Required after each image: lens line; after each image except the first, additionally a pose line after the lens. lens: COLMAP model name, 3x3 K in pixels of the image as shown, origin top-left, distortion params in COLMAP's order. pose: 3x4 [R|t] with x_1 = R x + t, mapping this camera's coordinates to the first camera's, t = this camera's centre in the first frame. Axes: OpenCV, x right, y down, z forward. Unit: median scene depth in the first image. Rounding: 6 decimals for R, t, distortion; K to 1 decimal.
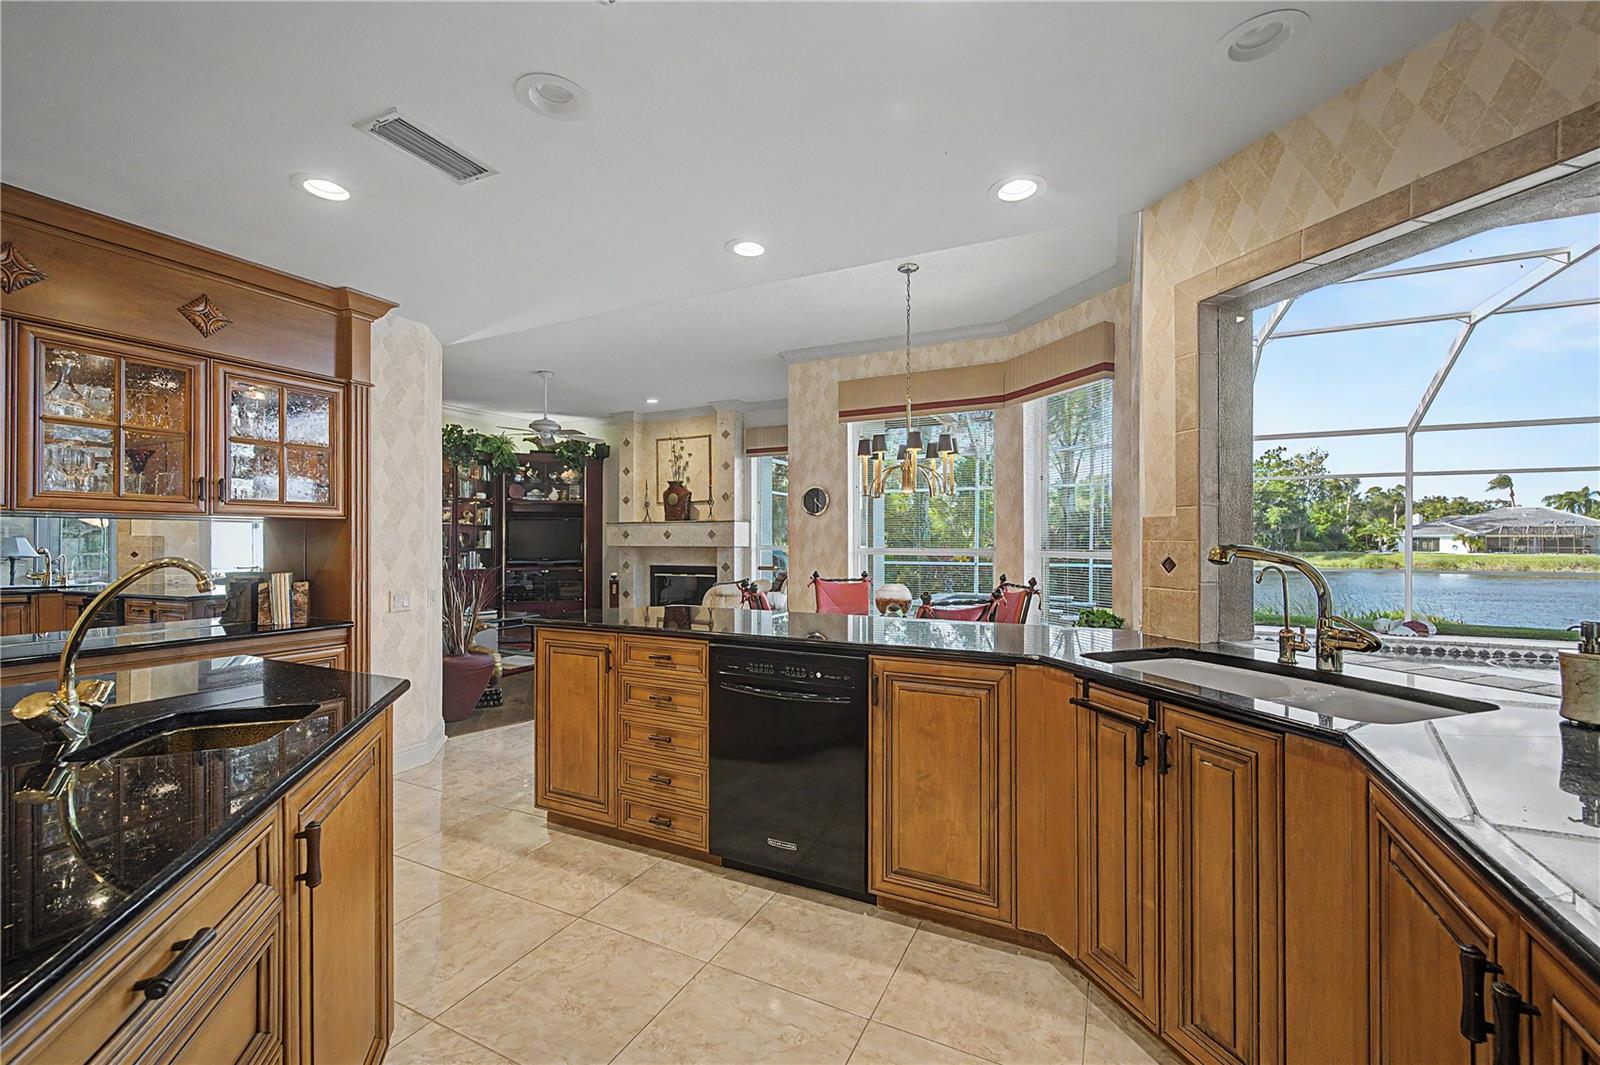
lens RADIAL K [[647.2, 0, 802.1], [0, 647.2, 536.6], [0, 0, 1]] dist [0.000873, -0.000074]
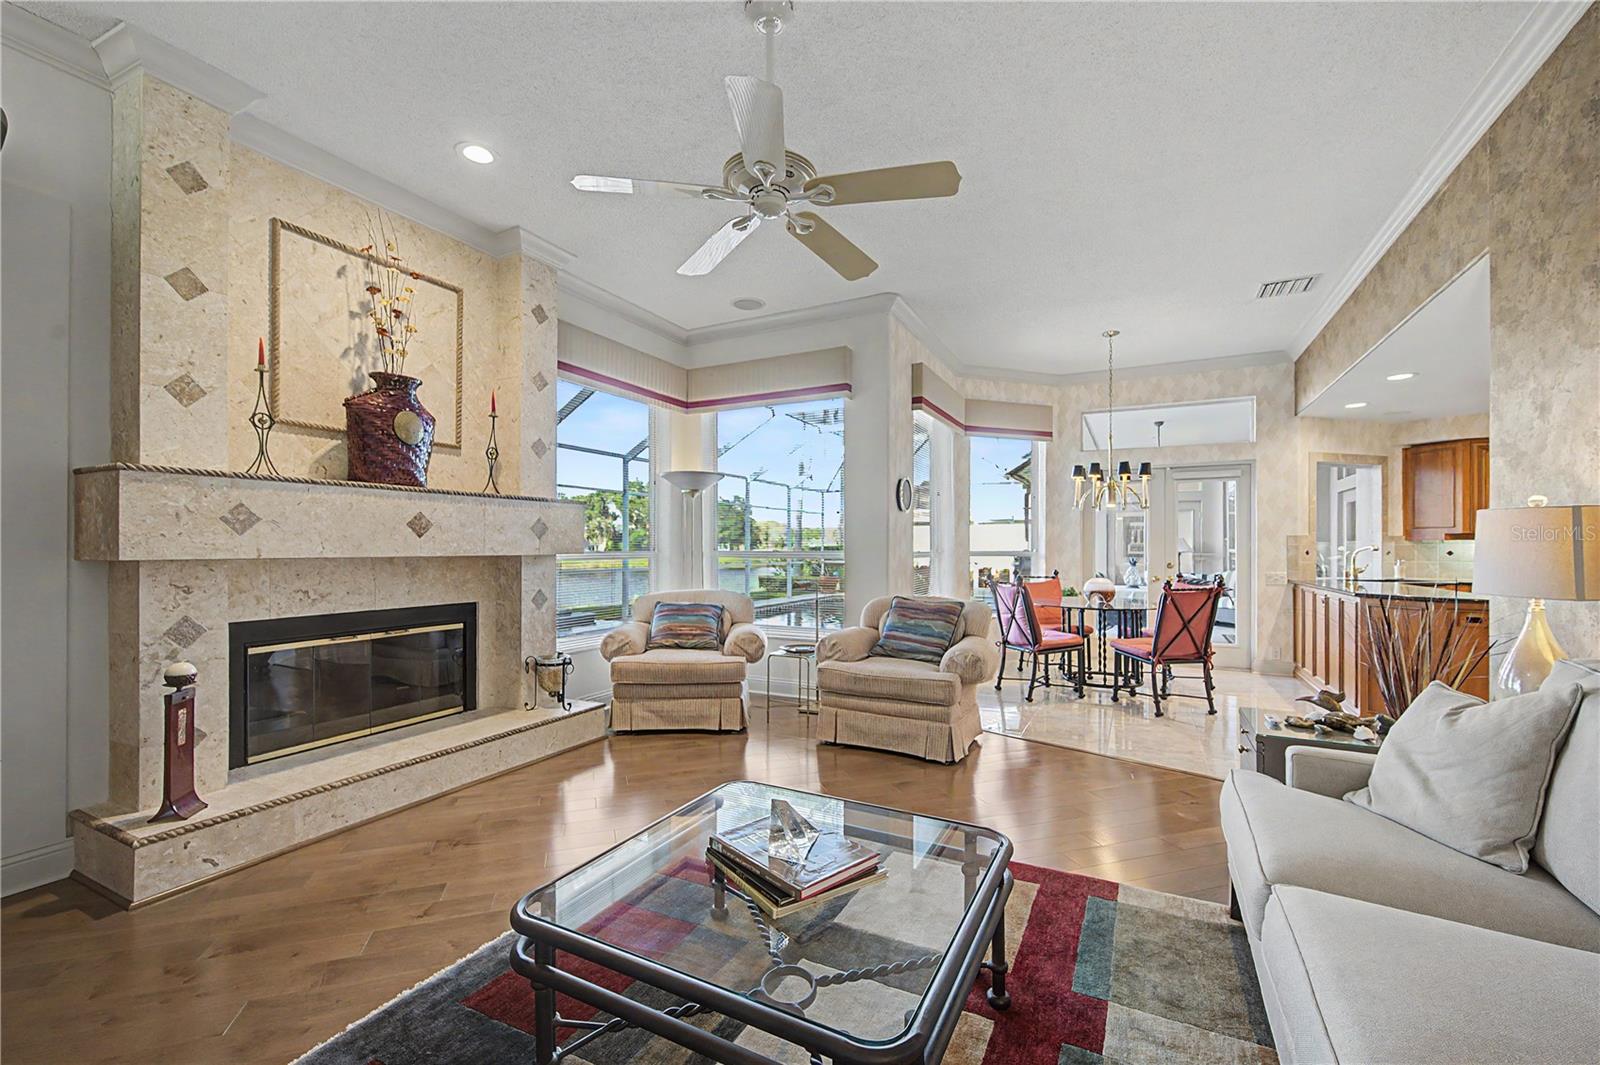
lens RADIAL K [[663.4, 0, 807.0], [0, 663.4, 545.7], [0, 0, 1]] dist [0.000914, -0.000094]
pose [[0.016055, 0.001966, 0.999869, -0.594027], [-0.006259, 0.999979, -0.001866, 0.008286], [-0.999852, -0.006228, 0.016067, 0.803138]]
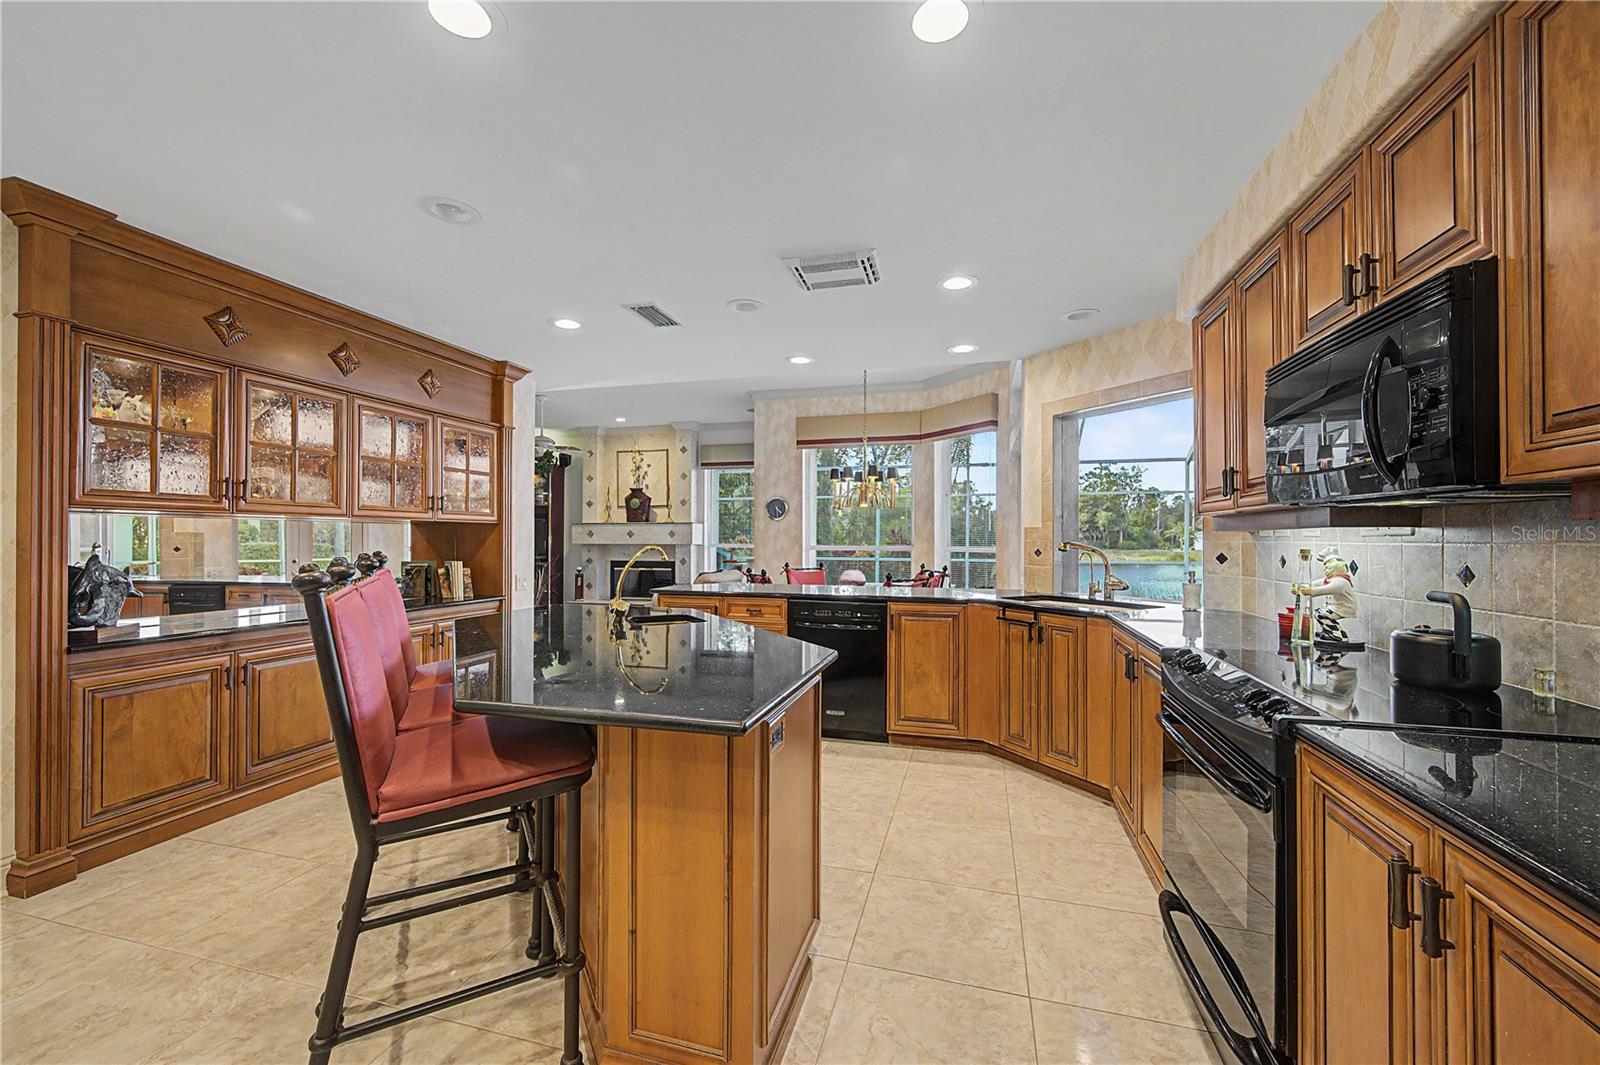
lens RADIAL K [[626.6, 0, 803.7], [0, 626.6, 536.6], [0, 0, 1]] dist [0.004510, 0.000044]
pose [[0.983031, 0.002849, 0.183418, -0.112608], [-0.003201, 0.999994, 0.001624, -0.001103], [-0.183412, -0.002183, 0.983034, -0.171489]]
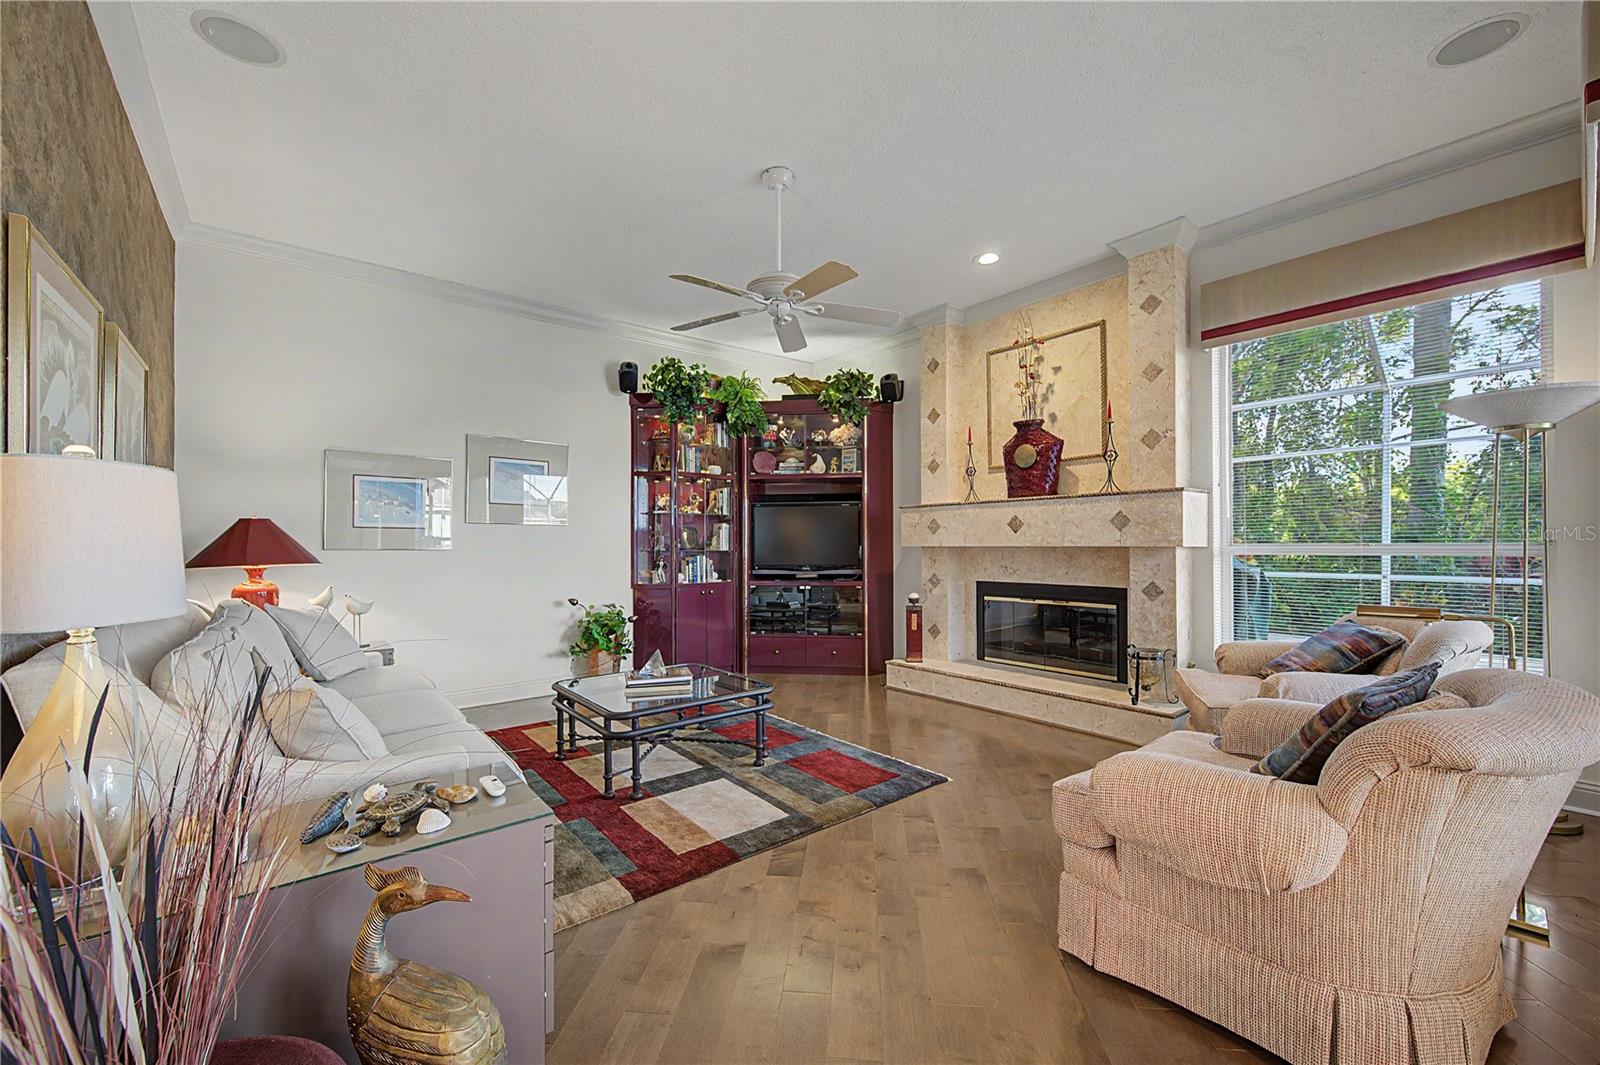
lens RADIAL K [[622.8, 0, 806.6], [0, 622.8, 544.4], [0, 0, 1]] dist [0.000022, -0.000018]
pose [[0.908556, -0.004219, -0.417743, -0.157396], [0.007302, 0.999957, 0.005782, 0.009396], [0.417700, -0.008303, 0.908547, 0.495166]]
